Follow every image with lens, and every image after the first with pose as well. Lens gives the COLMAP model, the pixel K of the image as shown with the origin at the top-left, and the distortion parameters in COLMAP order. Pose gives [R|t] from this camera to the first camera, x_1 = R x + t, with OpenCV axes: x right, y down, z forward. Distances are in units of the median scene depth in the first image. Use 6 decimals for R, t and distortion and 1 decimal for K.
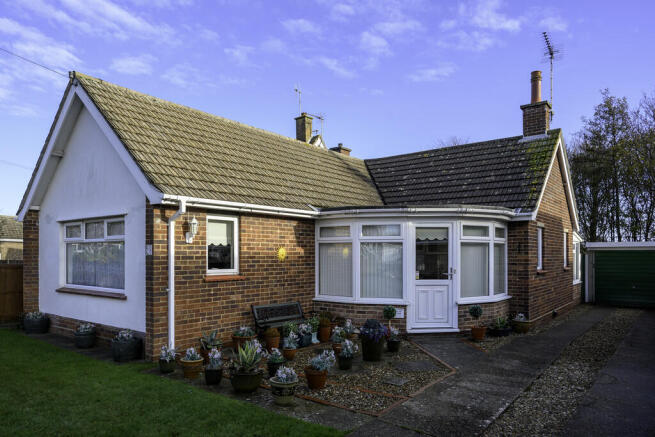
lens RADIAL K [[451.3, 0, 321.2], [0, 451.3, 247.3], [0, 0, 1]] dist [-0.008072, -0.004904]
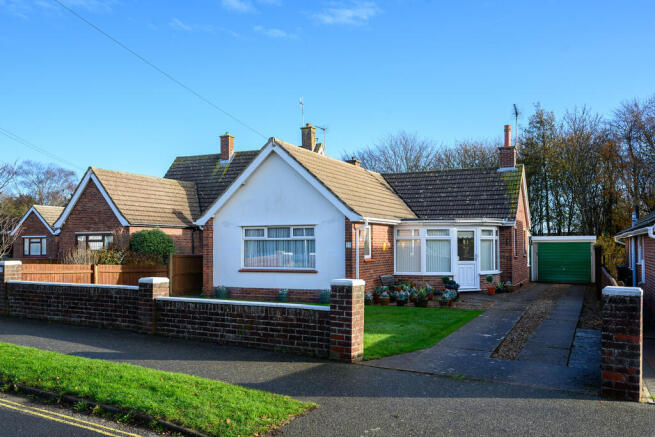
lens RADIAL K [[568.6, 0, 327.8], [0, 568.6, 219.8], [0, 0, 1]] dist [0.001212, 0.001411]
pose [[0.973472, 0.005959, 0.228729, -0.733123], [0.000708, 0.999578, -0.029056, -0.021988], [-0.228805, 0.028447, 0.973056, -0.959018]]
